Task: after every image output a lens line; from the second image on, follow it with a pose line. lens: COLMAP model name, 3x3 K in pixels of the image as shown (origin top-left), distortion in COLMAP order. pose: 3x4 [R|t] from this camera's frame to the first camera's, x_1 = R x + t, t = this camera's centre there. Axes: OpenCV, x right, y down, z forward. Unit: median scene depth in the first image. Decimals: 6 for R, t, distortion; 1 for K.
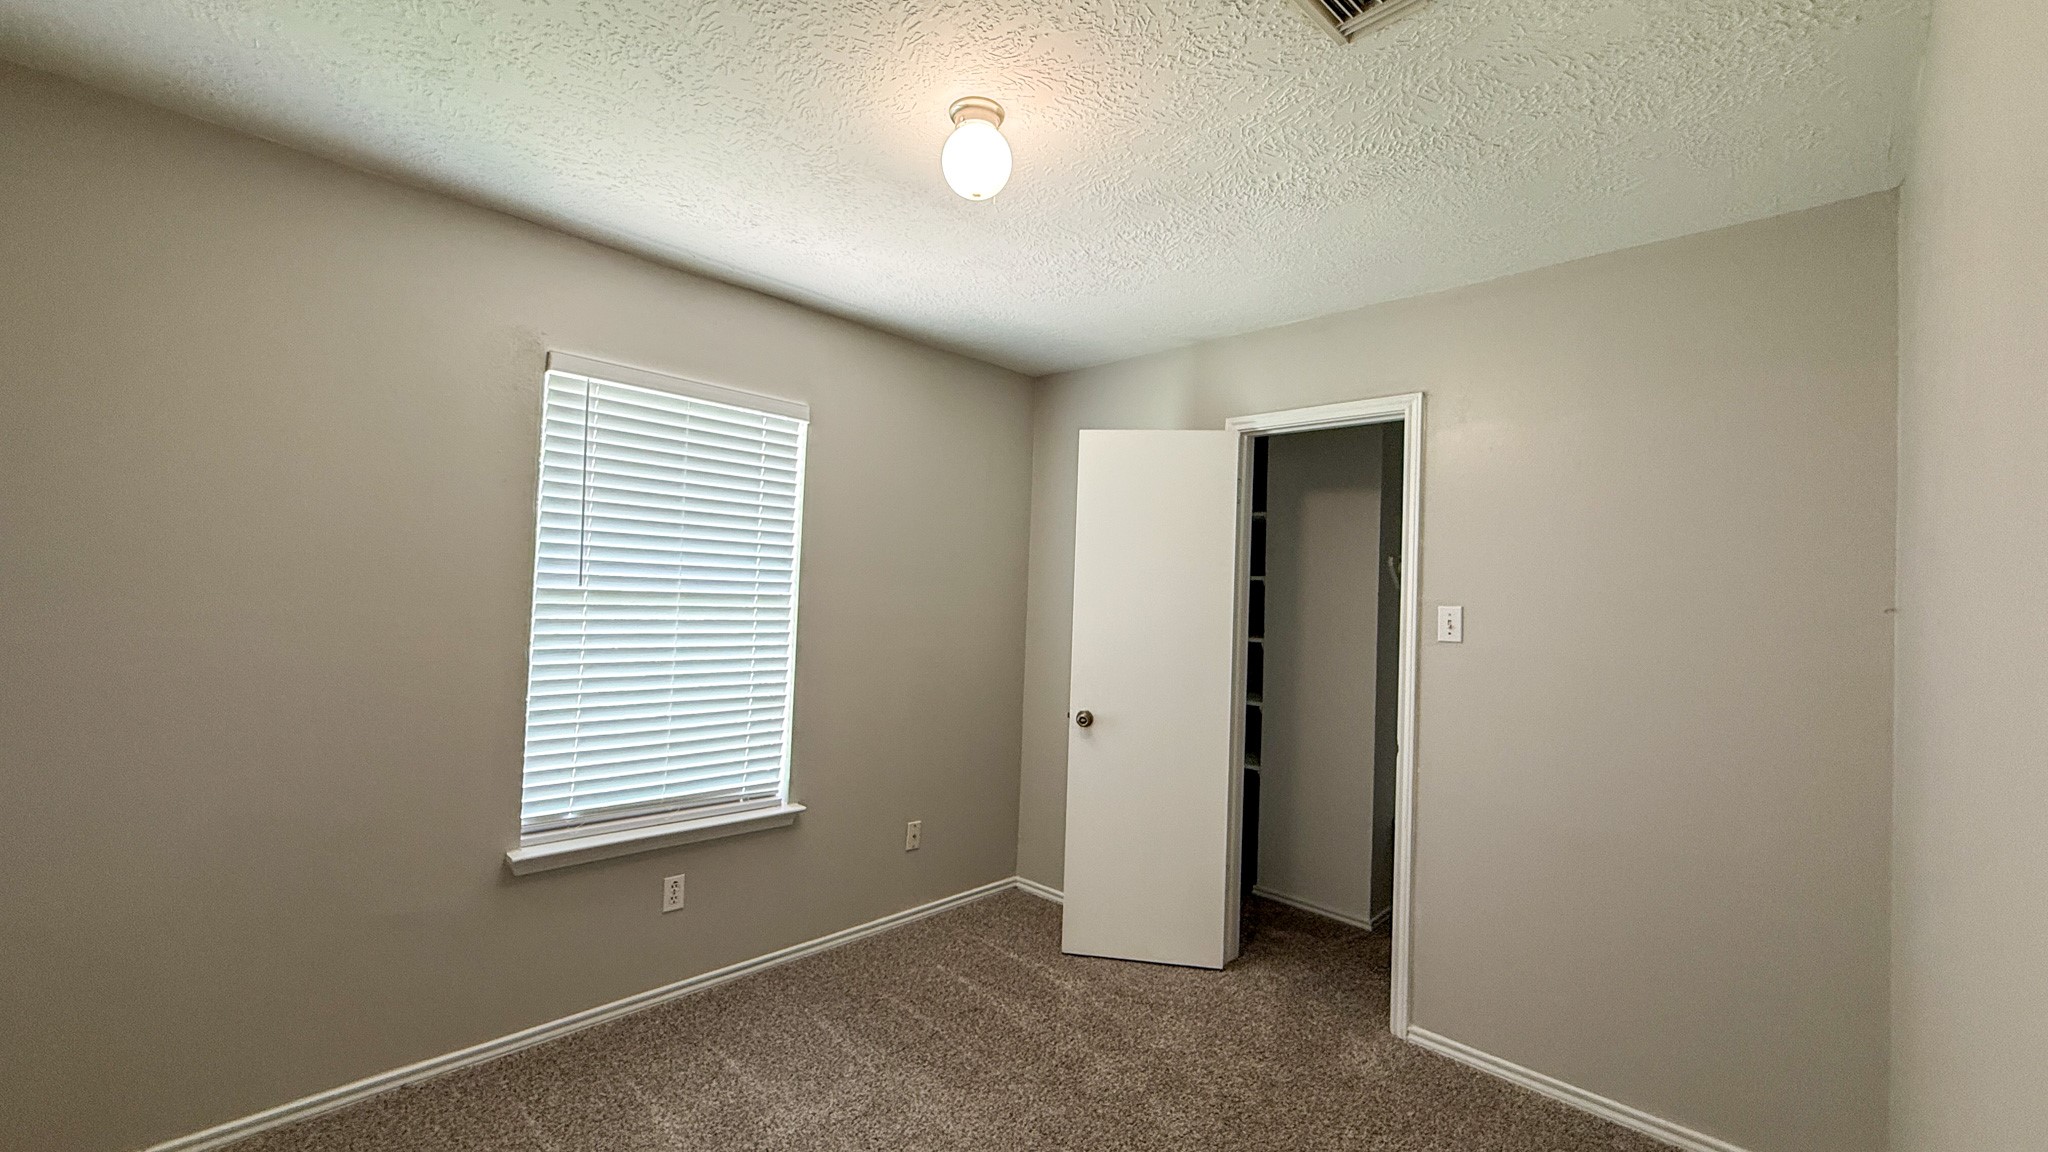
lens RADIAL K [[817.7, 0, 1022.5], [0, 817.7, 577.9], [0, 0, 1]] dist [0.000587, -0.000330]
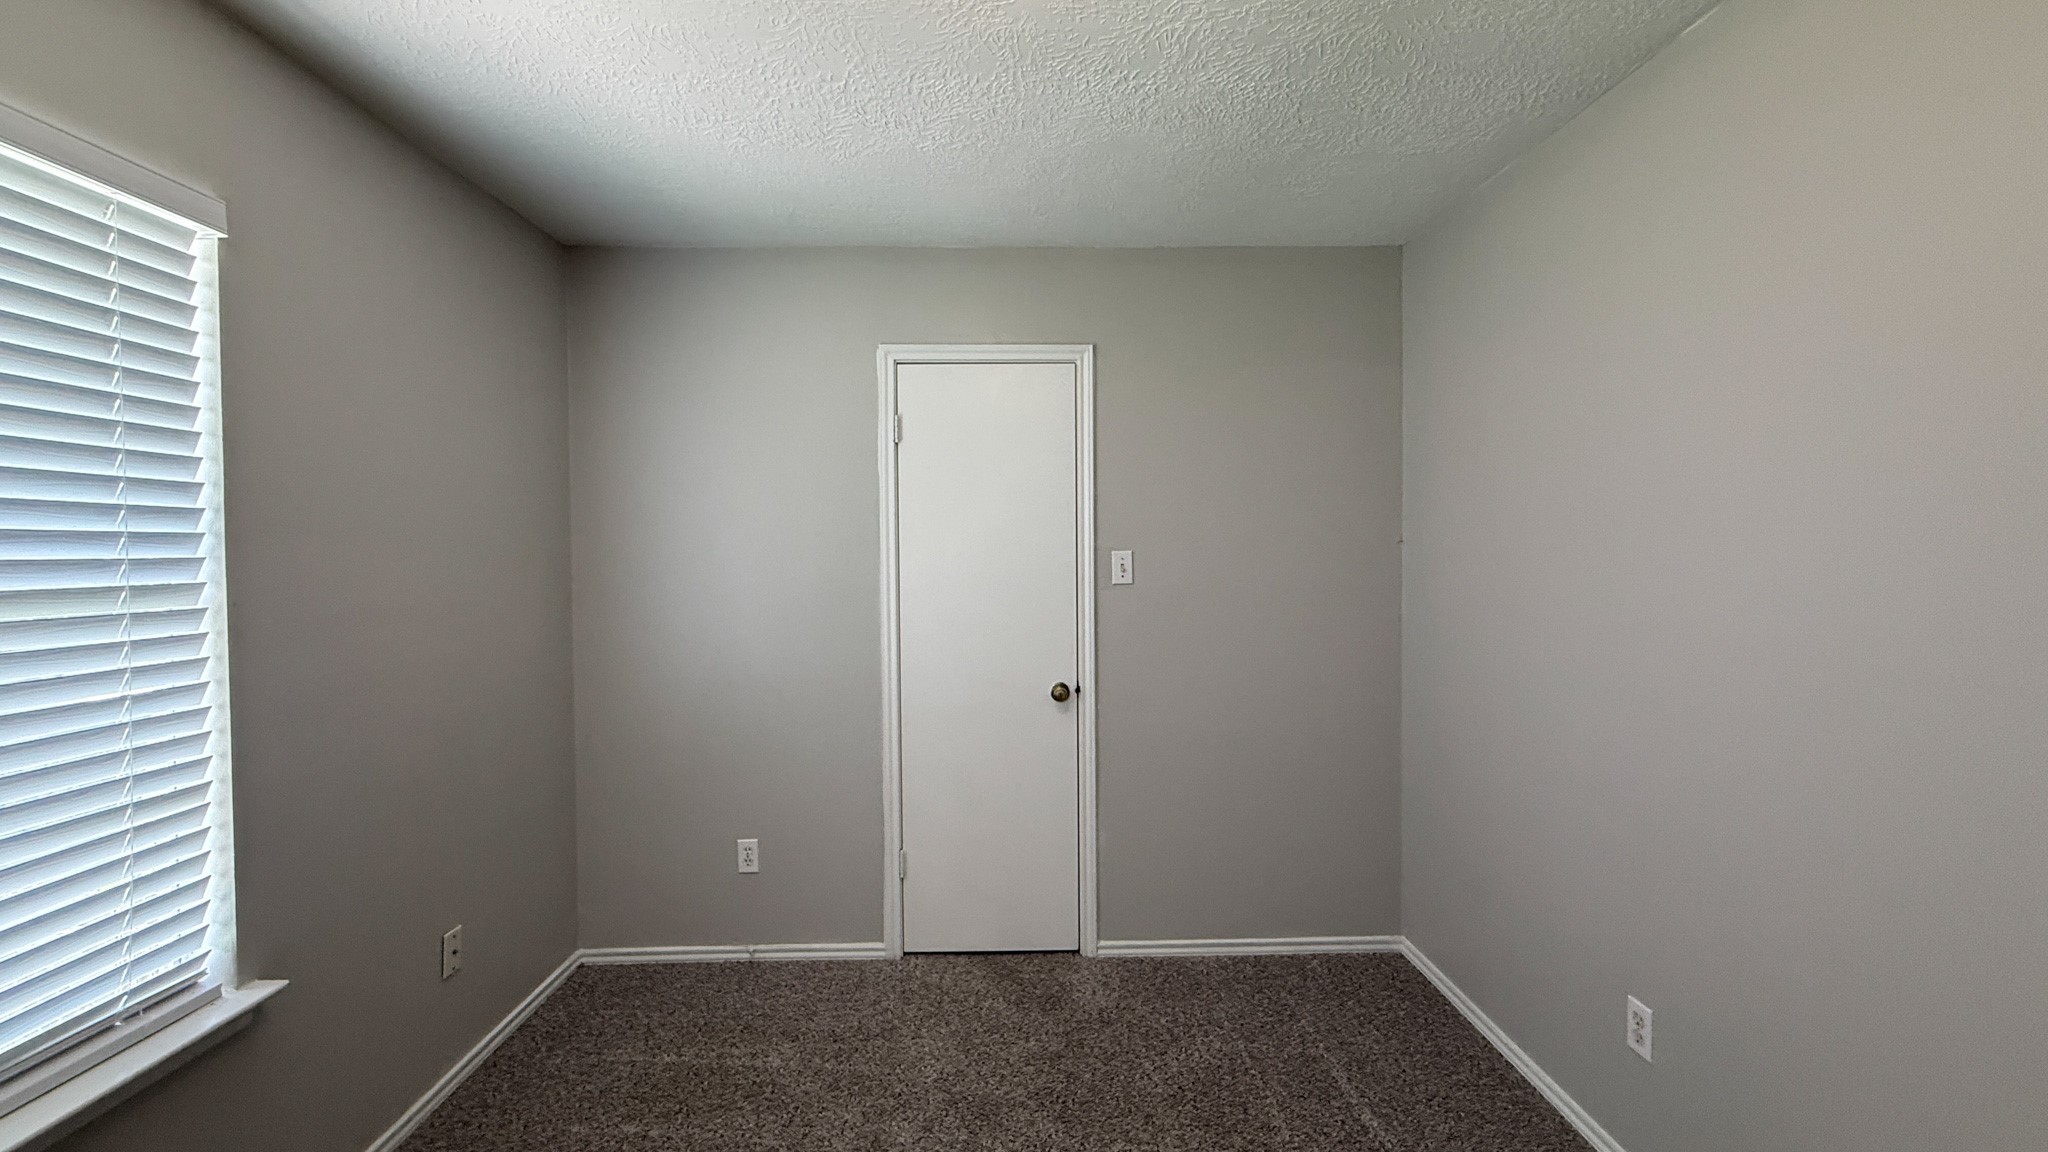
lens RADIAL K [[817.7, 0, 1027.2], [0, 817.7, 569.2], [0, 0, 1]] dist [0.000587, -0.000330]
pose [[0.694695, -0.058448, 0.716926, -0.310374], [0.012850, 0.997543, 0.068874, -0.015825], [-0.719190, -0.038634, 0.693739, 0.315052]]
